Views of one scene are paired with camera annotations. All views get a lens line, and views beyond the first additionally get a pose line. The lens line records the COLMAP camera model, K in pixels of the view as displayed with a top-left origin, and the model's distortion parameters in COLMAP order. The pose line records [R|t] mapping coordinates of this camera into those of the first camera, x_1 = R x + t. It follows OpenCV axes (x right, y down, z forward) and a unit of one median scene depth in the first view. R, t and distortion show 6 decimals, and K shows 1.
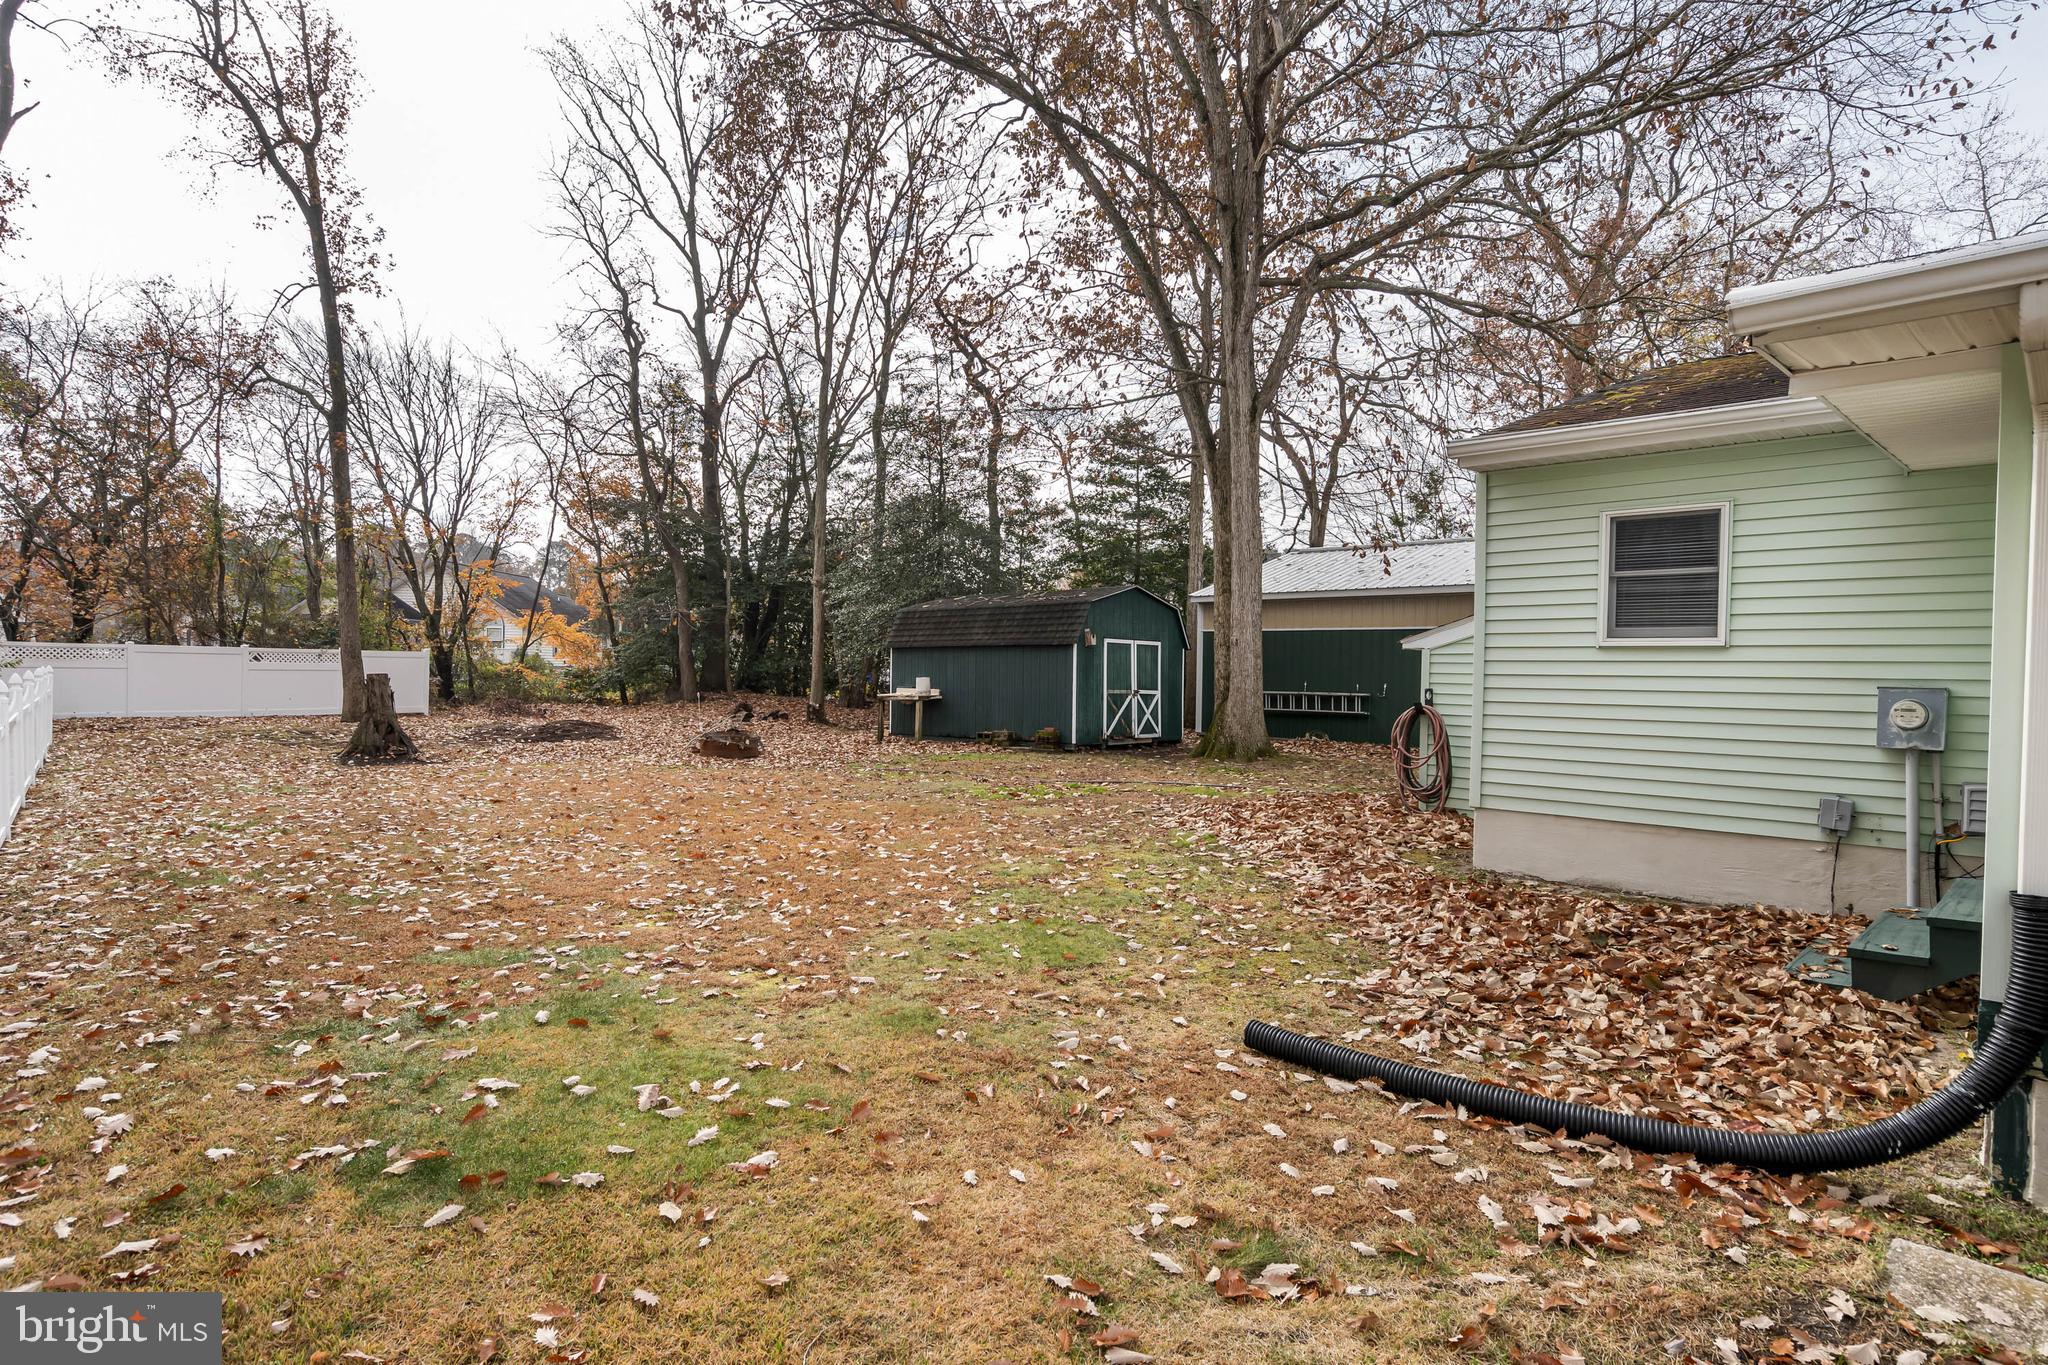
lens RADIAL K [[1102.8, 0, 1024.3], [0, 1102.8, 682.9], [0, 0, 1]] dist [0.000443, -0.001825]
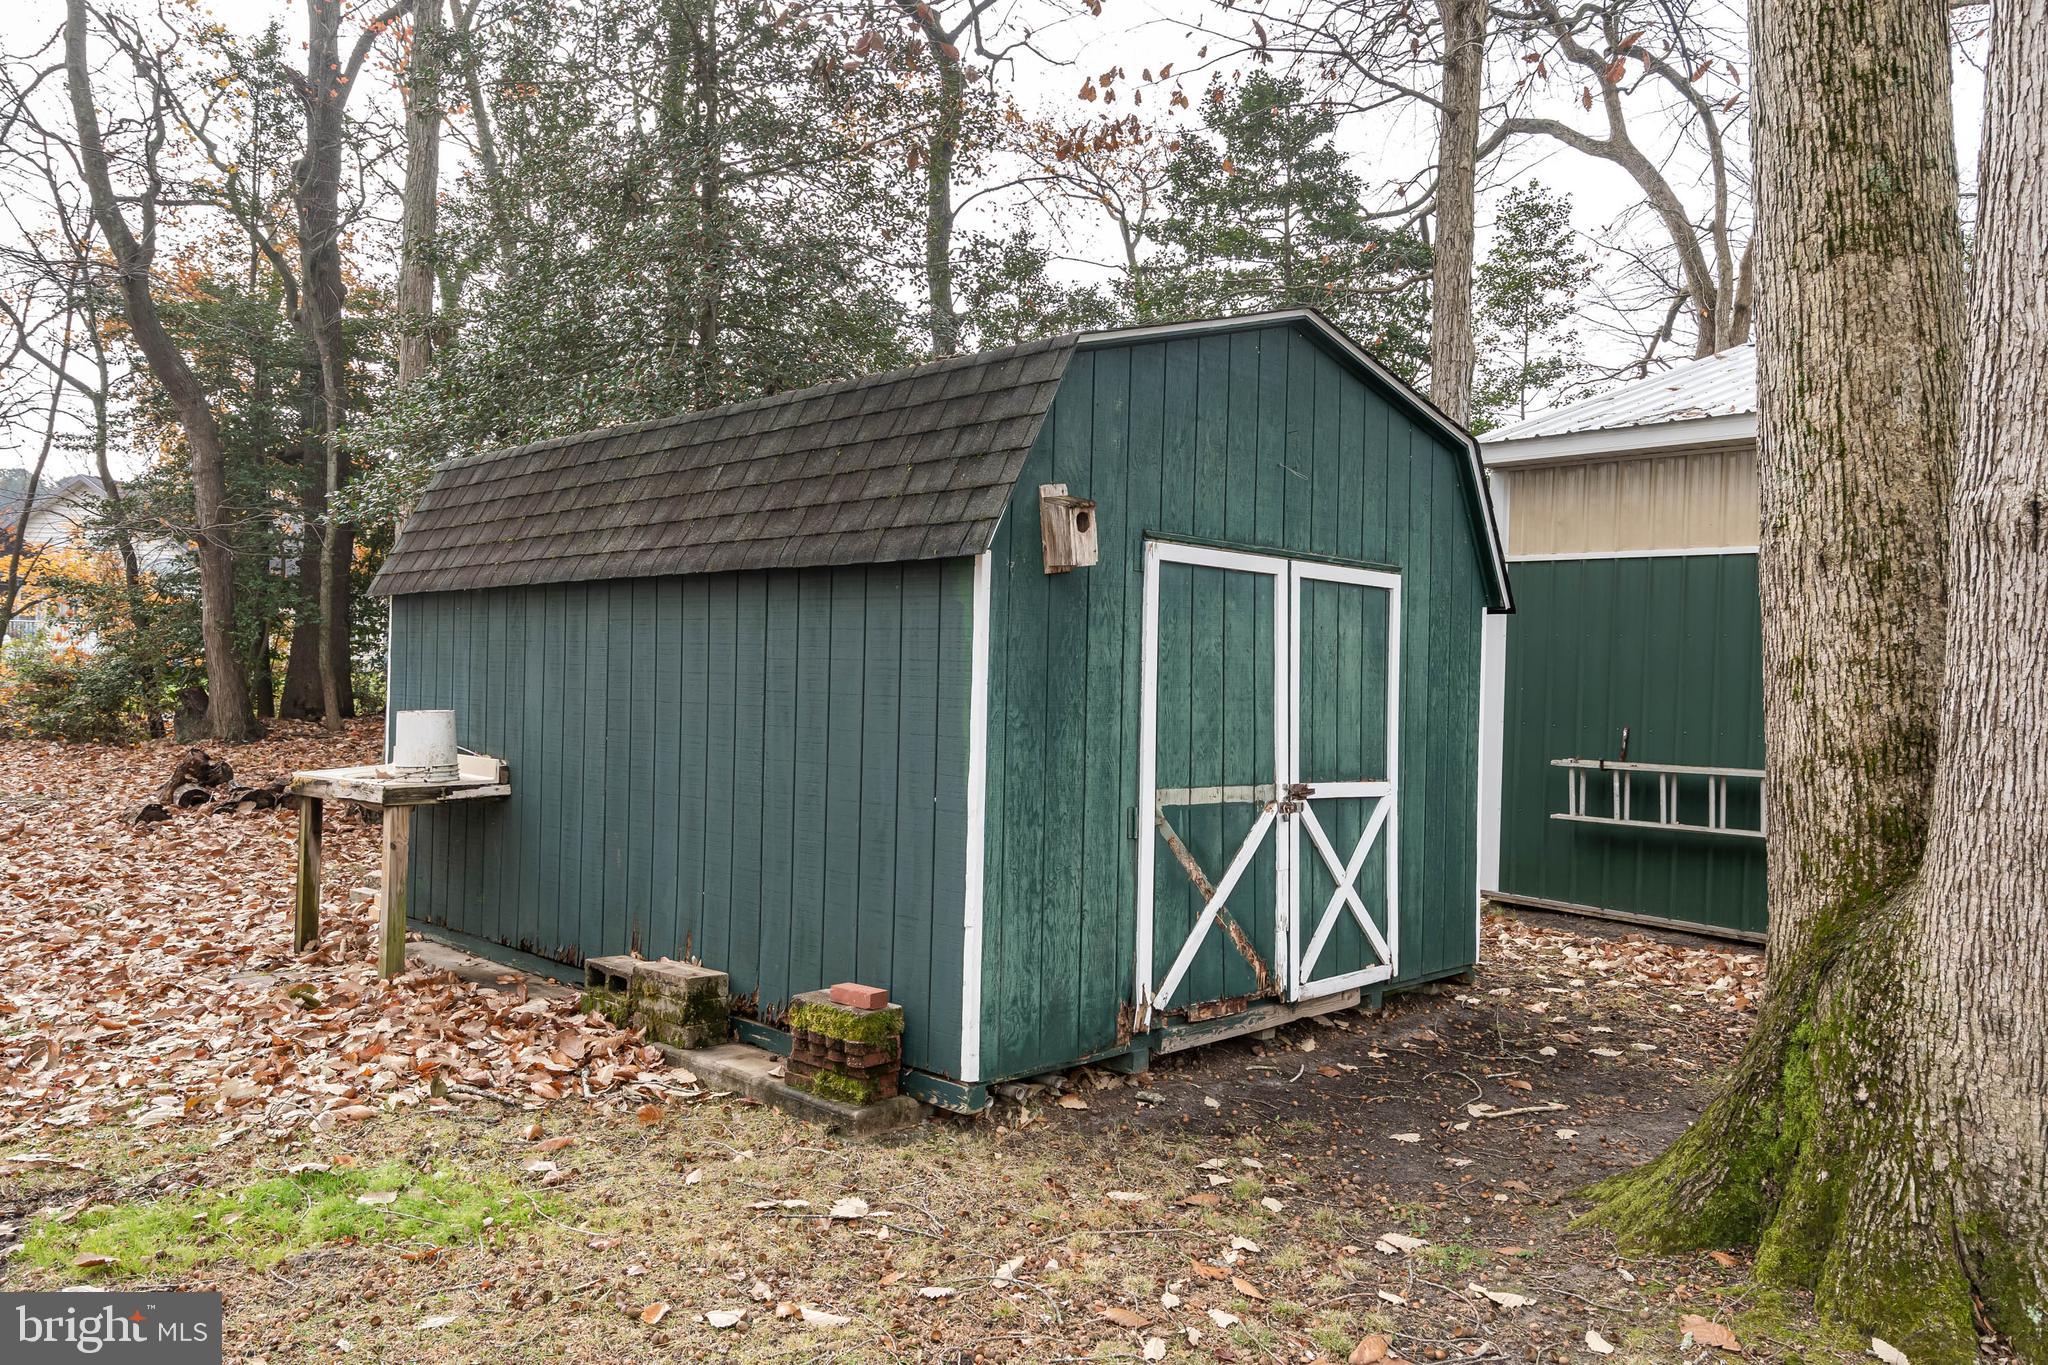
lens RADIAL K [[1516.3, 0, 1023.9], [0, 1516.3, 678.5], [0, 0, 1]] dist [-0.006625, -0.001006]
pose [[0.998136, 0.010876, -0.060054, 0.063945], [-0.011292, 0.999915, -0.006592, -0.011864], [0.059977, 0.007258, 0.998173, 0.682252]]
